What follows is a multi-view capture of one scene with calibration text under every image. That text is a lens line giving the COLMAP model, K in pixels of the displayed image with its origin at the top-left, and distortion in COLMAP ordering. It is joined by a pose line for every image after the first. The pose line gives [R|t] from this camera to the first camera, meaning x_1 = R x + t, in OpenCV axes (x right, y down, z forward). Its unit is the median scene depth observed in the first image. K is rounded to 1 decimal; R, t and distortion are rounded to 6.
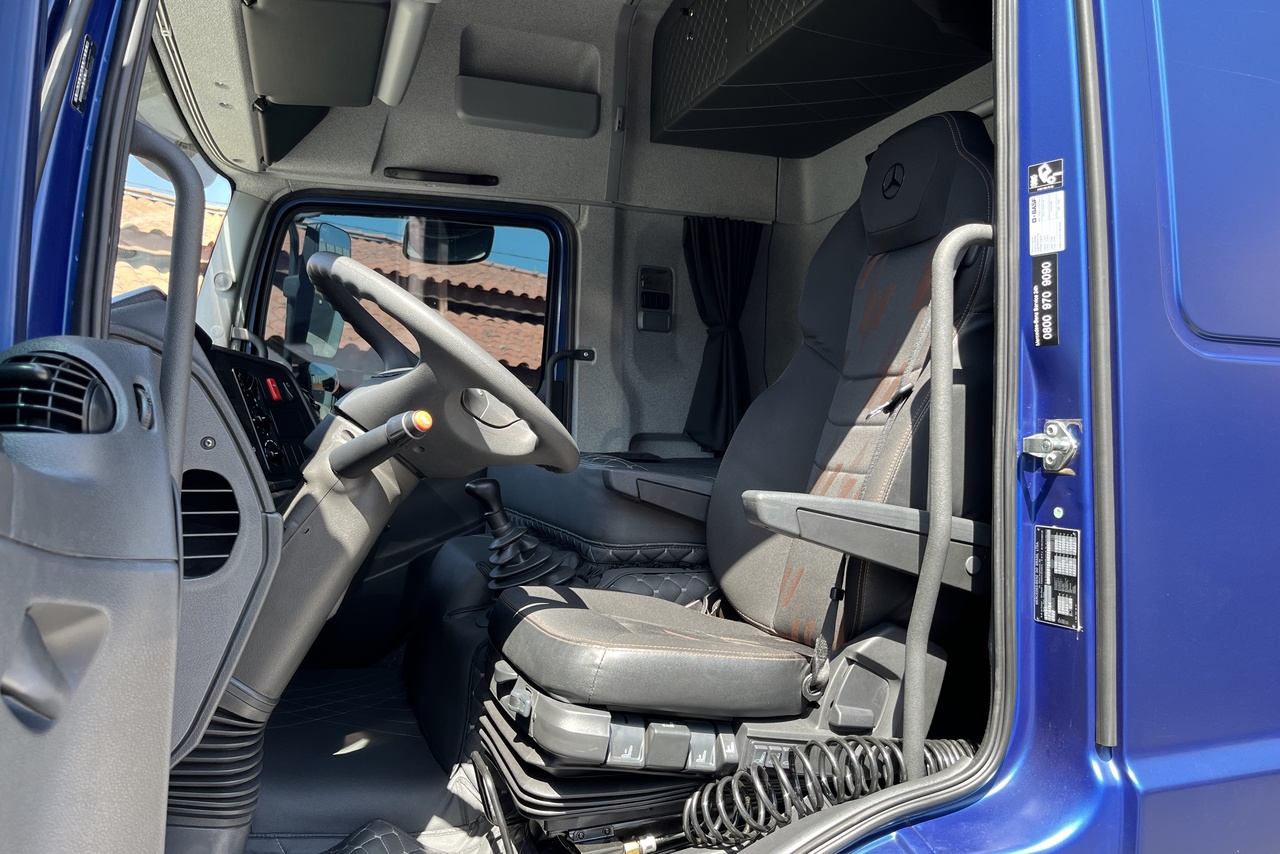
lens RADIAL K [[969.4, 0, 640.0], [0, 969.4, 427.0], [0, 0, 1]] dist [0.000221, -0.000613]
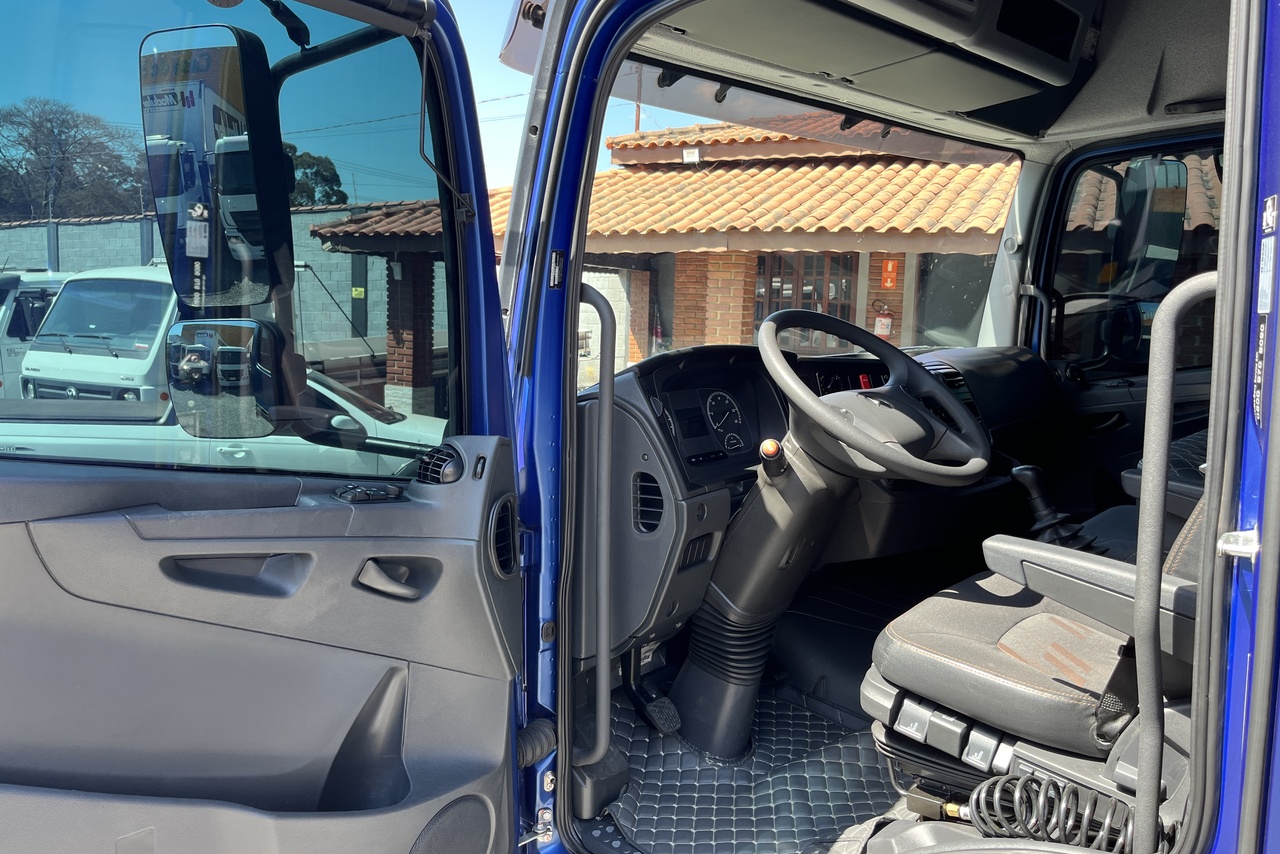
lens RADIAL K [[999.7, 0, 640.0], [0, 999.7, 427.0], [0, 0, 1]] dist [0.009446, 0.000299]
pose [[0.454736, 0.087334, -0.886334, 0.842256], [0.037776, 0.992394, 0.117165, -0.184260], [0.889825, -0.086762, 0.447978, 0.146432]]
